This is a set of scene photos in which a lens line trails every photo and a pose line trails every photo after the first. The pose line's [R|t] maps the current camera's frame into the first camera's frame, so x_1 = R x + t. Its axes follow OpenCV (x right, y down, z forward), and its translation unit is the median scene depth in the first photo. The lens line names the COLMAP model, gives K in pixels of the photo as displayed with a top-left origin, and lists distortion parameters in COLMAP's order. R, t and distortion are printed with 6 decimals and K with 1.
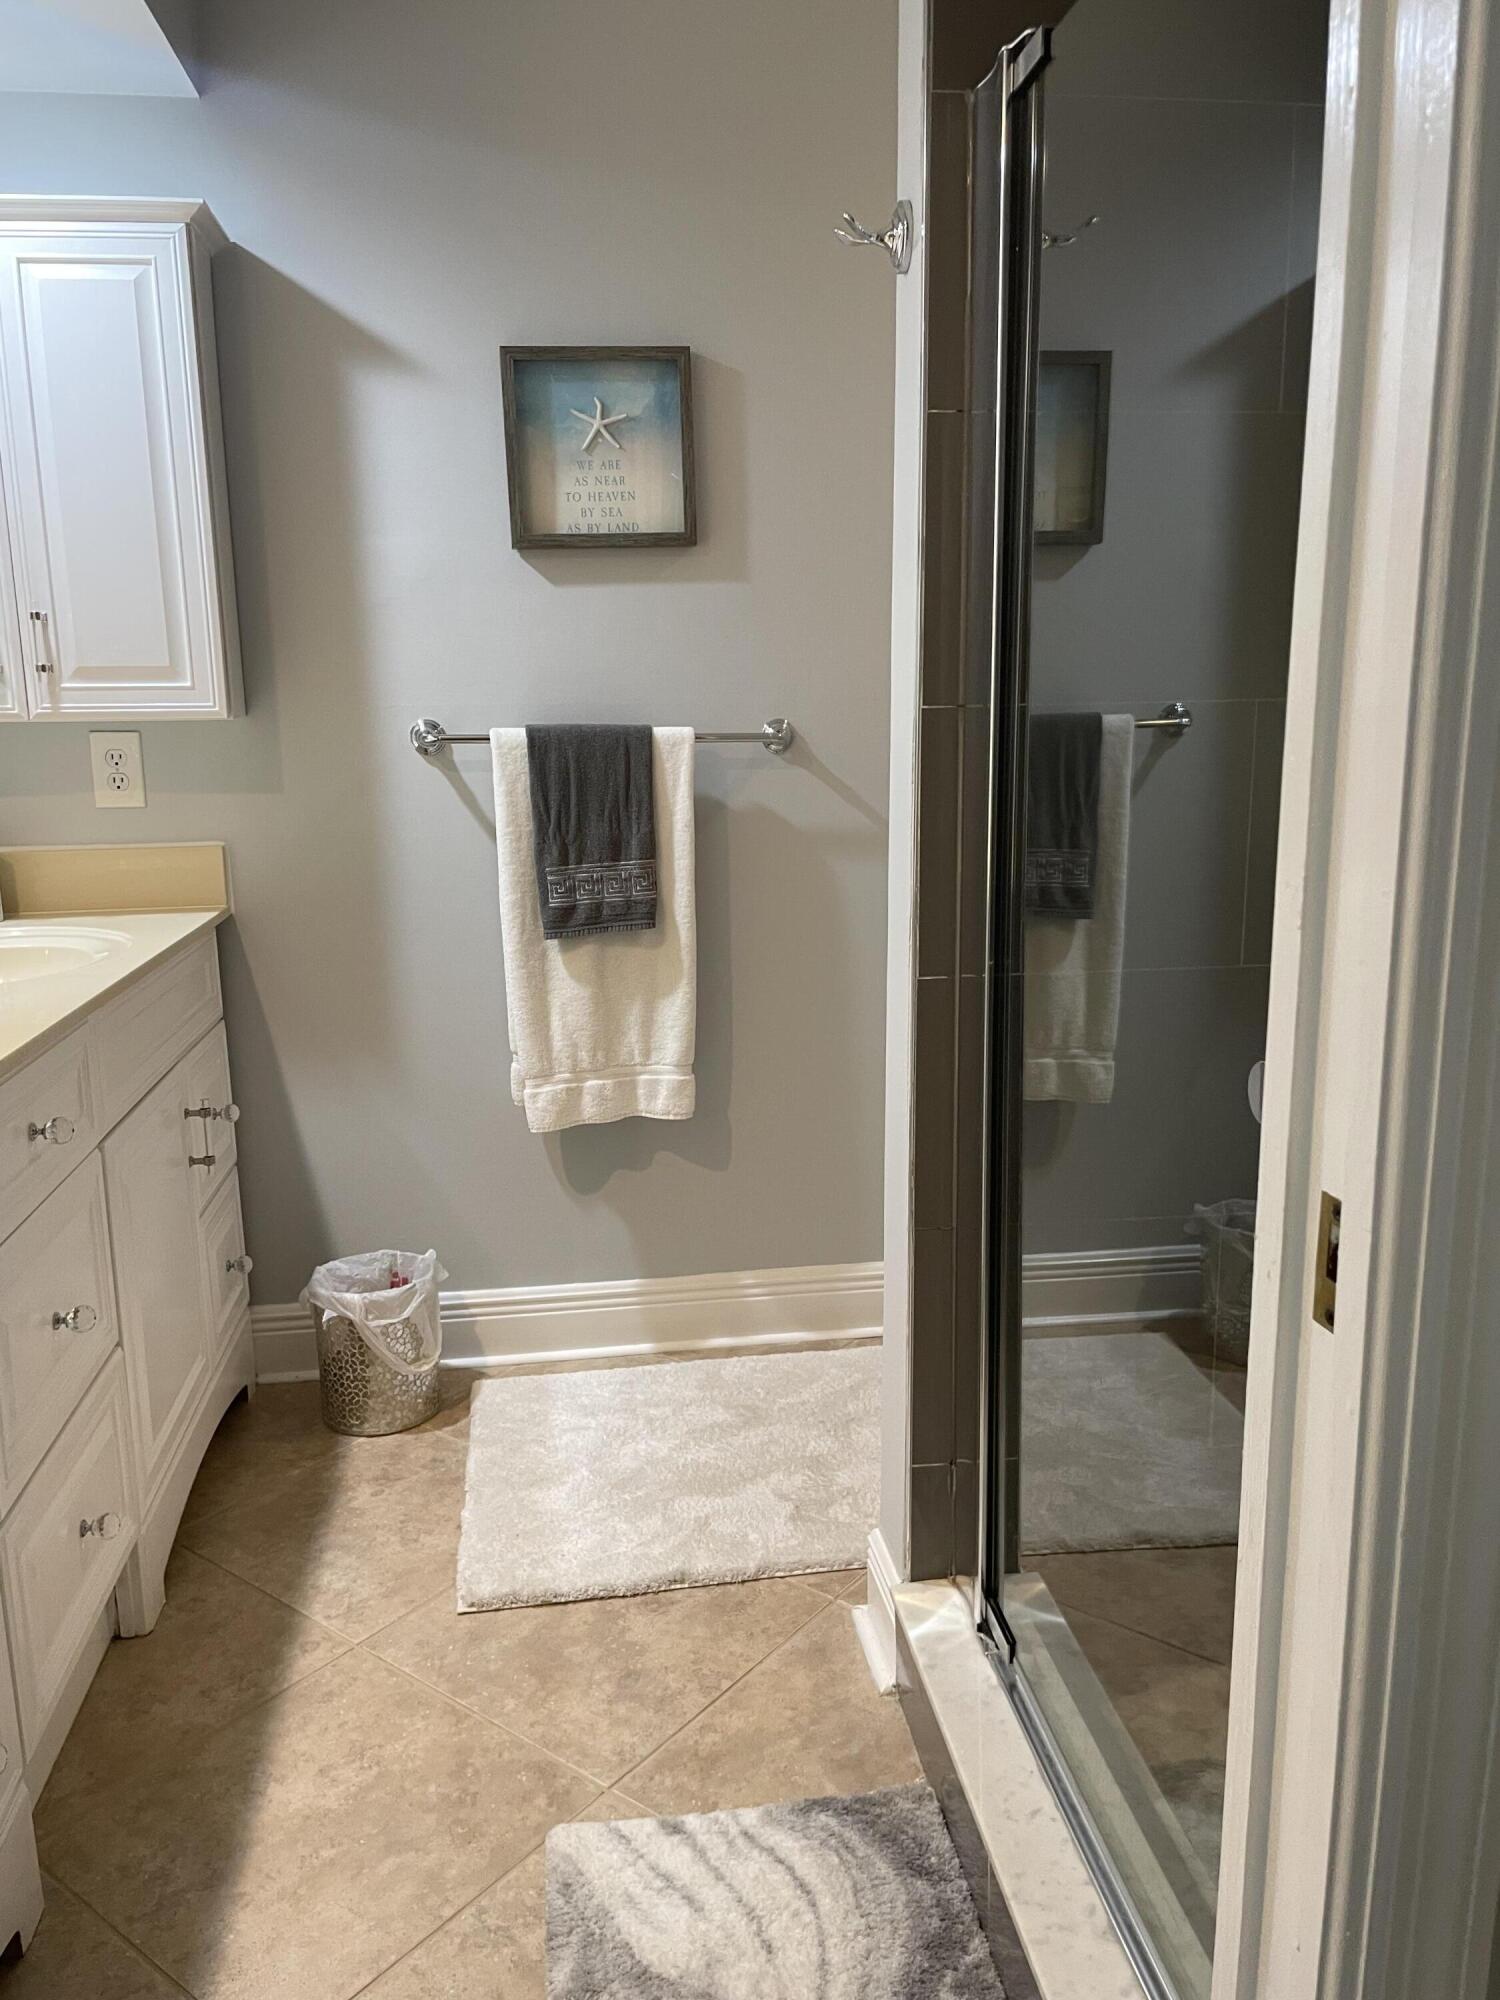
lens RADIAL K [[1526.9, 0, 749.3], [0, 1526.9, 999.7], [0, 0, 1]] dist [0.070868, -0.101207]
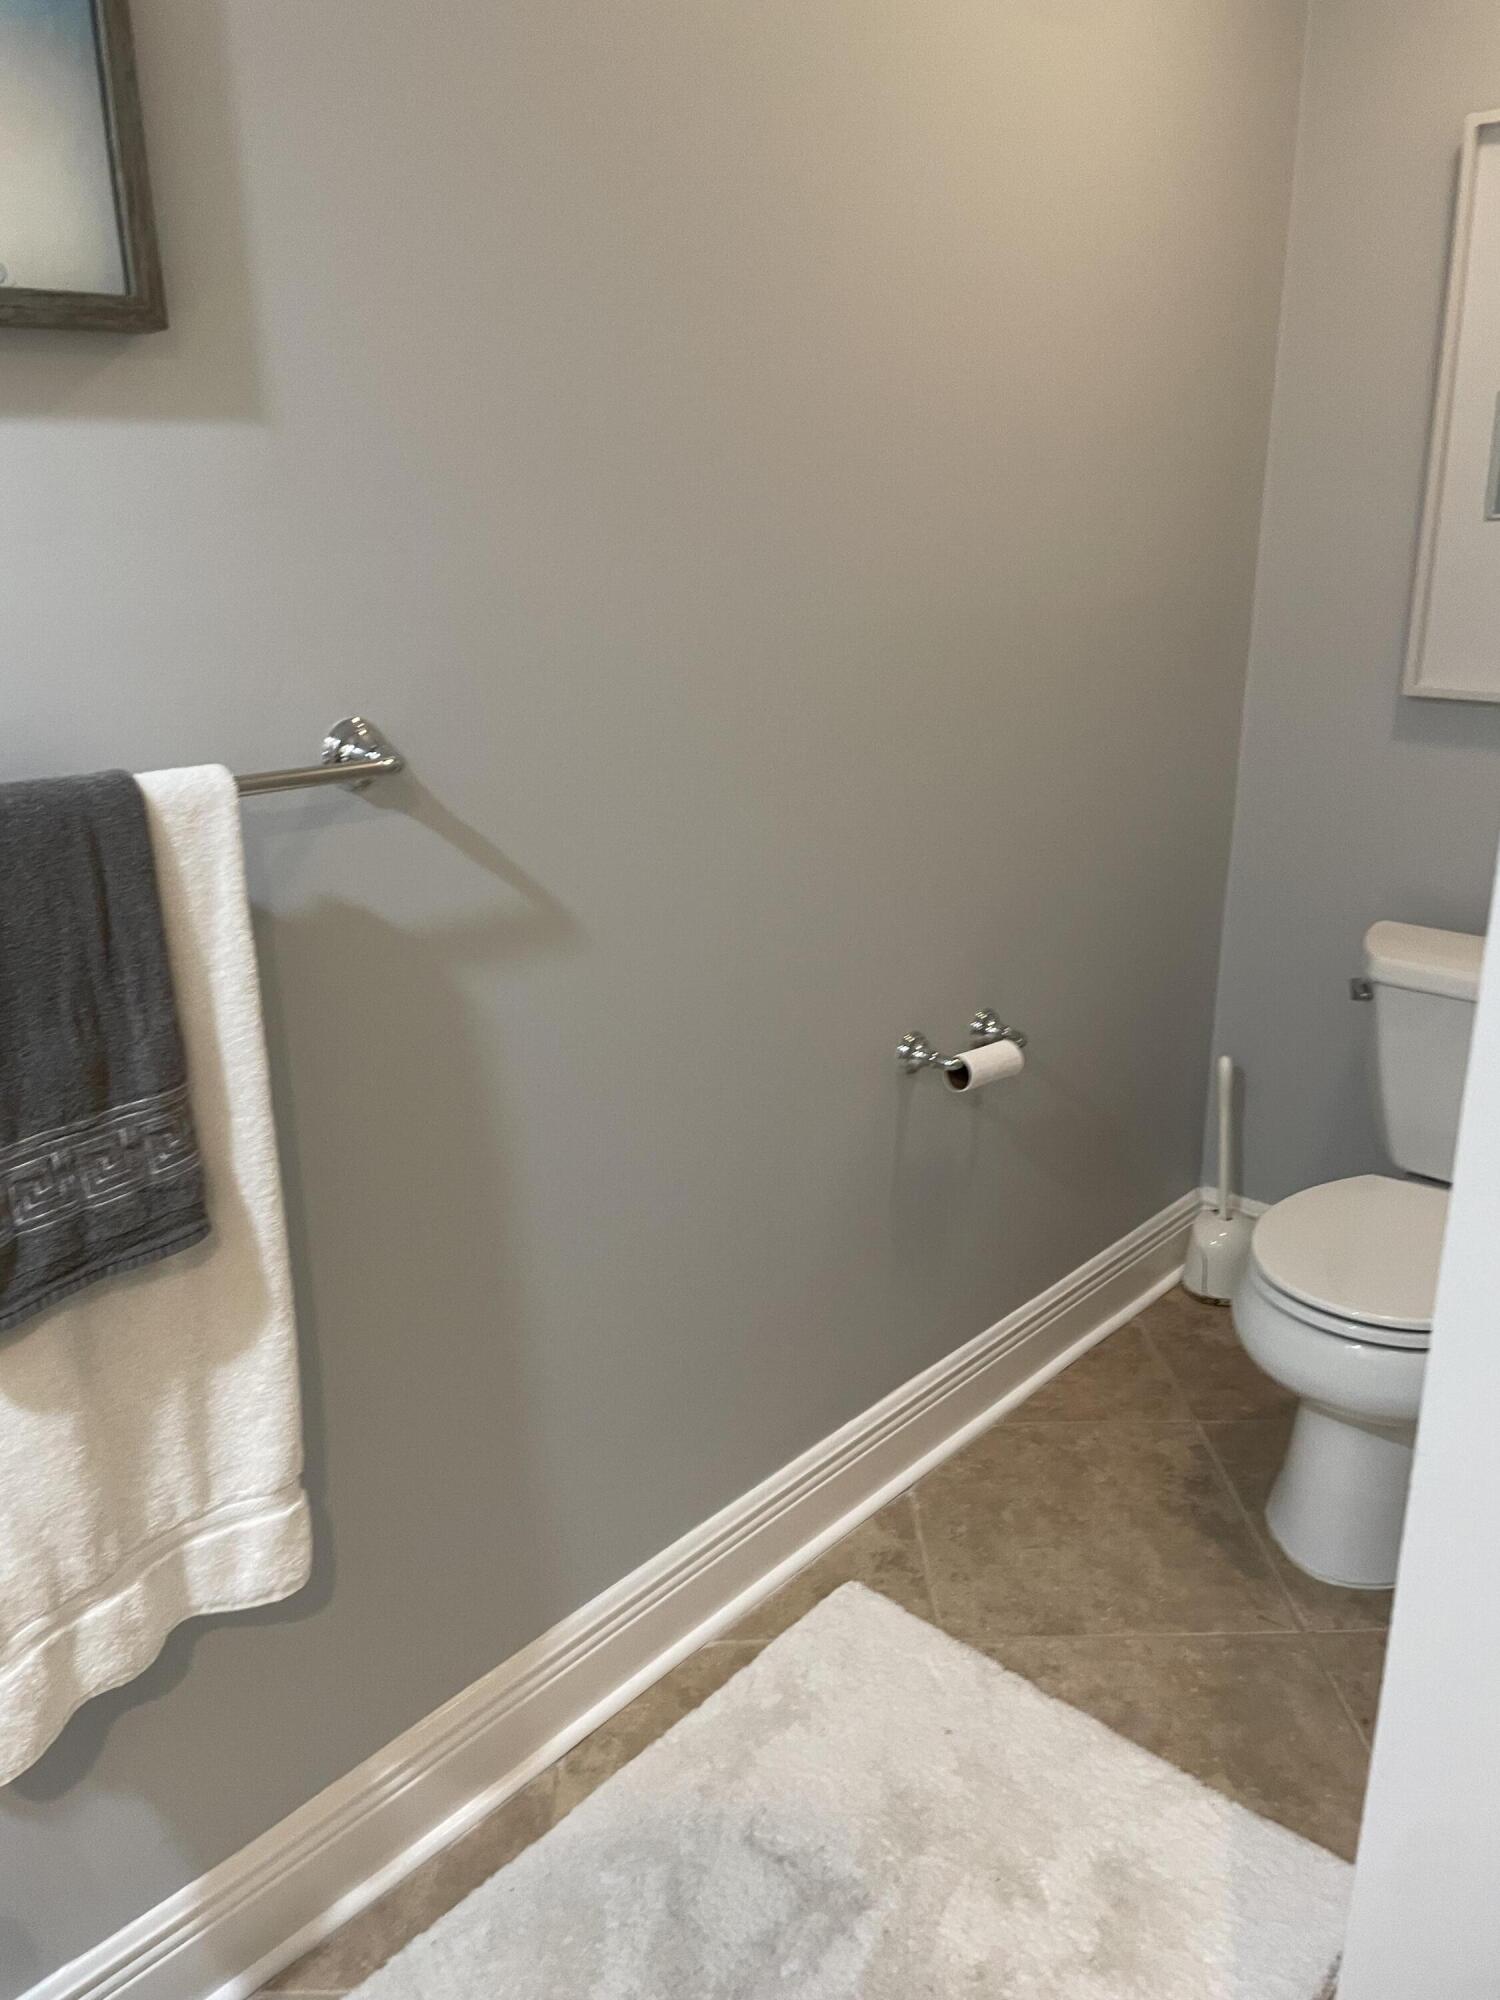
lens RADIAL K [[1526.9, 0, 746.1], [0, 1526.9, 967.3], [0, 0, 1]] dist [0.070868, -0.101207]
pose [[0.771234, -0.184907, 0.609104, -0.198173], [0.132107, 0.982541, 0.131001, -0.159163], [-0.622693, -0.020565, 0.782196, 0.566928]]
